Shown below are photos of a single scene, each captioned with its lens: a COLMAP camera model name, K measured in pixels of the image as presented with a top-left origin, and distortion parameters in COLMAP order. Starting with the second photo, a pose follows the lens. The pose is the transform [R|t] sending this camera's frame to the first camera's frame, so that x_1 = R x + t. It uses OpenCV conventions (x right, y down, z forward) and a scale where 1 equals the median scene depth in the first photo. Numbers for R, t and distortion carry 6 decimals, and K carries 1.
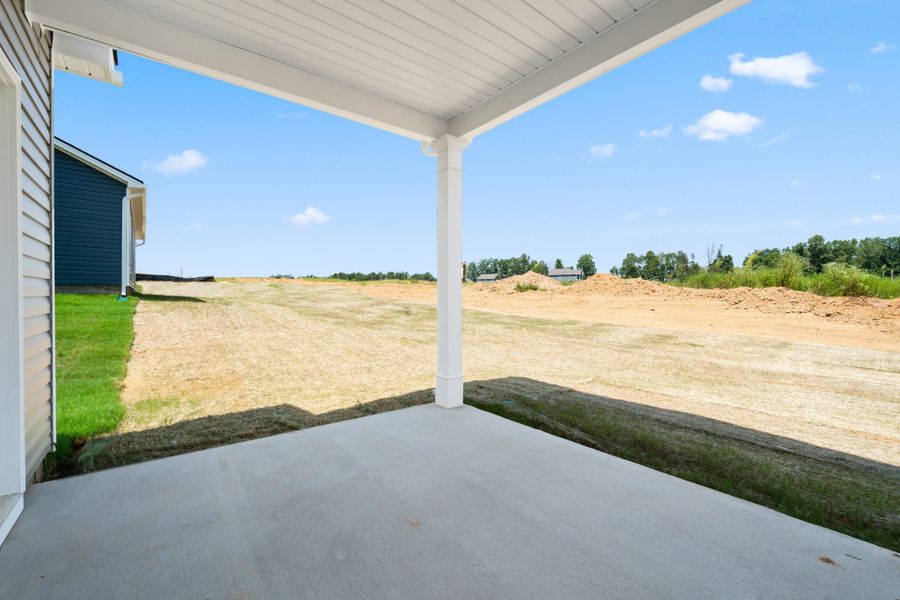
lens RADIAL K [[375.0, 0, 447.3], [0, 375.0, 300.1], [0, 0, 1]] dist [0.000542, 0.000201]
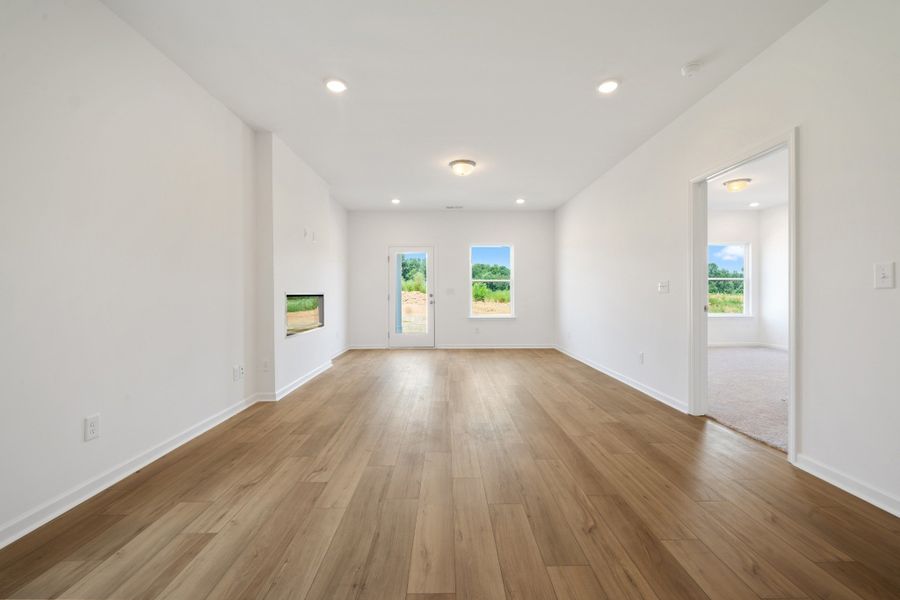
lens RADIAL K [[370.1, 0, 450.0], [0, 370.1, 300.0], [0, 0, 1]] dist [0.000637, -0.000152]
pose [[0.612269, -0.014368, 0.790519, -0.529575], [0.015251, 0.999863, 0.006361, -0.002875], [-0.790503, 0.008161, 0.612404, -0.272083]]
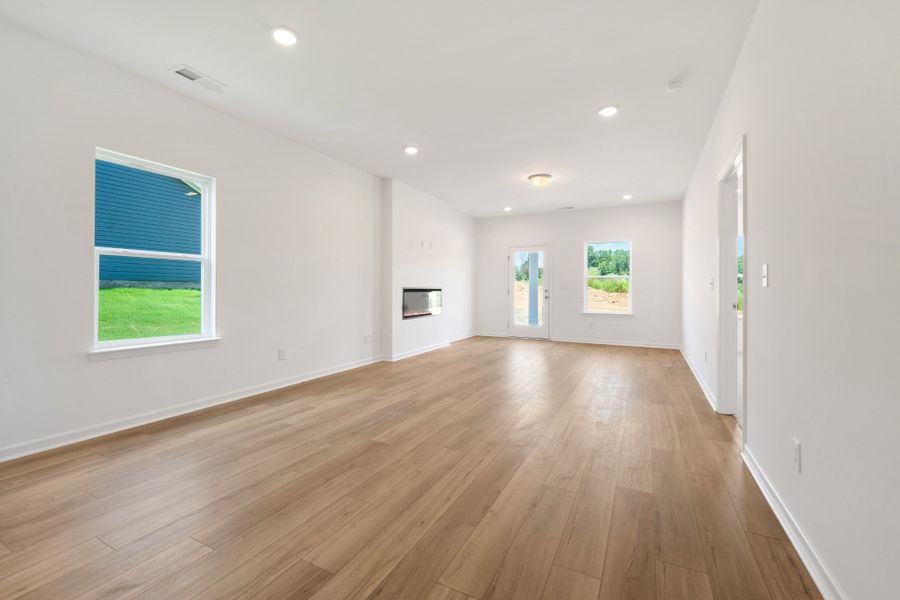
lens RADIAL K [[377.4, 0, 448.2], [0, 377.4, 289.1], [0, 0, 1]] dist [0.017935, -0.000062]
pose [[0.912371, 0.005615, 0.409327, -0.505164], [0.000162, 0.999901, -0.014077, -0.000900], [-0.409365, 0.012910, 0.912279, -0.397933]]
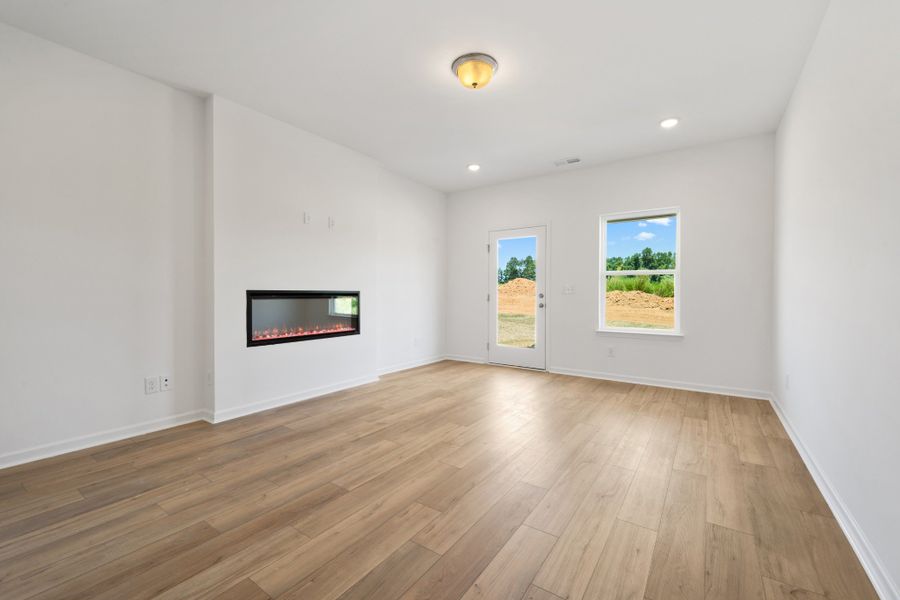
lens RADIAL K [[370.1, 0, 450.0], [0, 370.1, 300.0], [0, 0, 1]] dist [0.000637, -0.000152]
pose [[0.958224, -0.001822, 0.286014, -0.322432], [0.001146, 0.999996, 0.002530, -0.003197], [-0.286017, -0.002096, 0.958222, -0.257255]]
